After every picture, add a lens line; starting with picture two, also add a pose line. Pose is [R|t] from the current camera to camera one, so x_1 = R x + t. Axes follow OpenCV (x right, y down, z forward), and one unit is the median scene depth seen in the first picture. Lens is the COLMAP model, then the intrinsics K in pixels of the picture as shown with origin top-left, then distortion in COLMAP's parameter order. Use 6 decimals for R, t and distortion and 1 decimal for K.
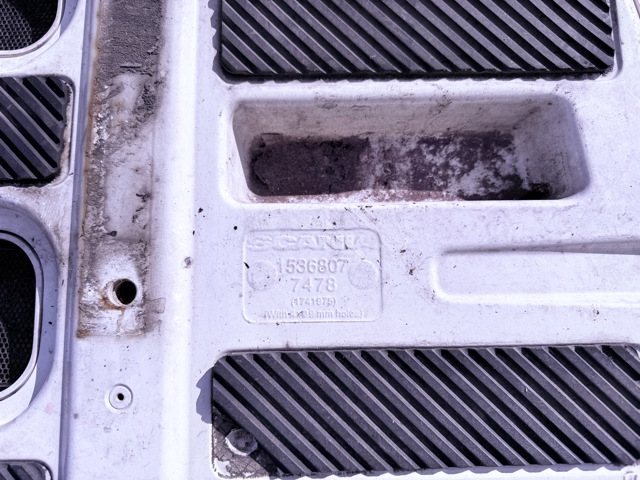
lens RADIAL K [[447.4, 0, 320.6], [0, 447.4, 239.4], [0, 0, 1]] dist [0.006906, -0.011493]
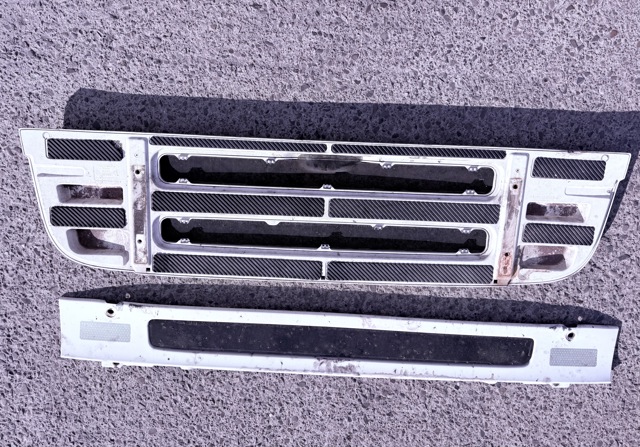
lens RADIAL K [[472.5, 0, 323.5], [0, 472.5, 220.0], [0, 0, 1]] dist [0.001438, 0.003079]
pose [[-0.996738, -0.054534, -0.059489, -2.371050], [0.058111, -0.996497, -0.060145, 0.002166], [-0.056001, -0.063406, 0.996415, -5.052030]]
